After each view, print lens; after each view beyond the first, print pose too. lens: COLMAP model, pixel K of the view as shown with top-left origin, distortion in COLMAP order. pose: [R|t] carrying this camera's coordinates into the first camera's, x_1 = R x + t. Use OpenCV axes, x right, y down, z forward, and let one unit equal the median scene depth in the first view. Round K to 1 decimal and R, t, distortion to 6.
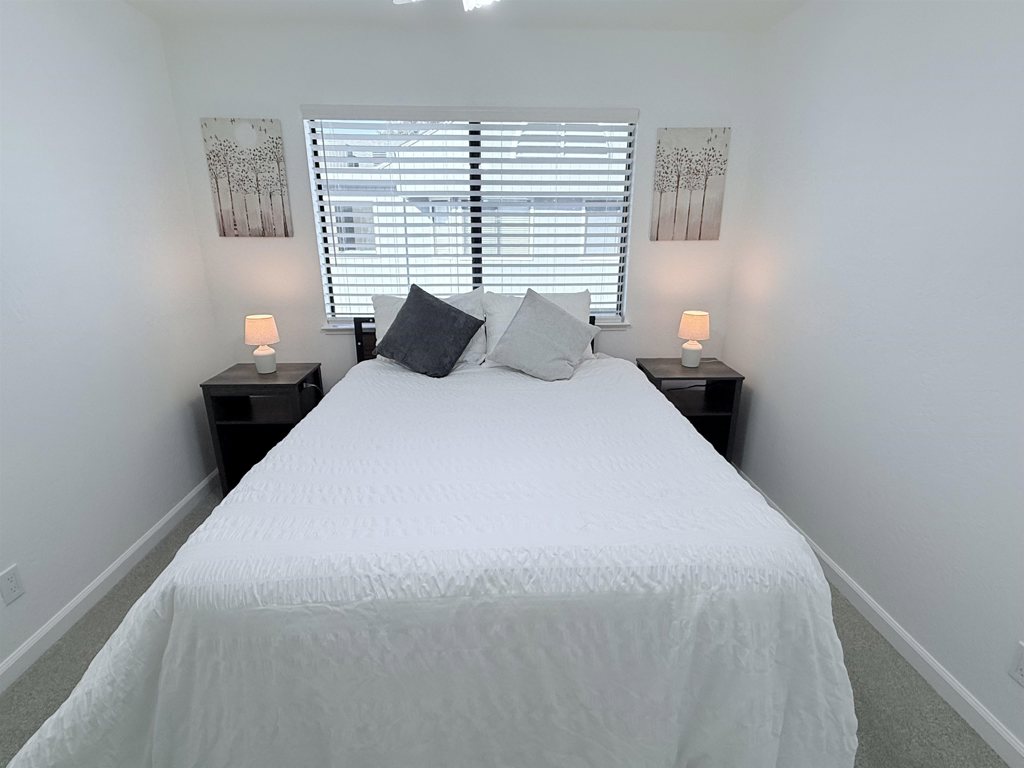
lens RADIAL K [[504.4, 0, 512.0], [0, 504.4, 384.0], [0, 0, 1]] dist [0.002630, -0.000206]
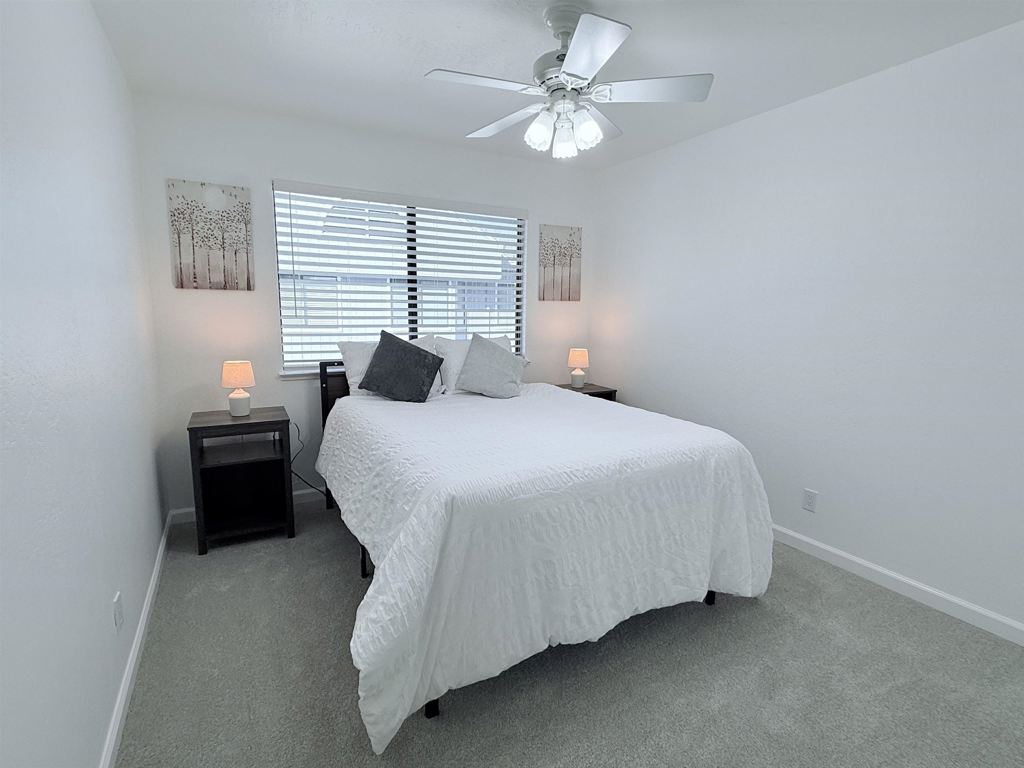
lens RADIAL K [[504.4, 0, 512.0], [0, 504.4, 384.0], [0, 0, 1]] dist [0.002630, -0.000206]
pose [[0.894025, -0.055881, 0.444518, -0.444620], [0.122382, 0.984916, -0.122320, 0.106994], [-0.430977, 0.163758, 0.887379, -0.165339]]
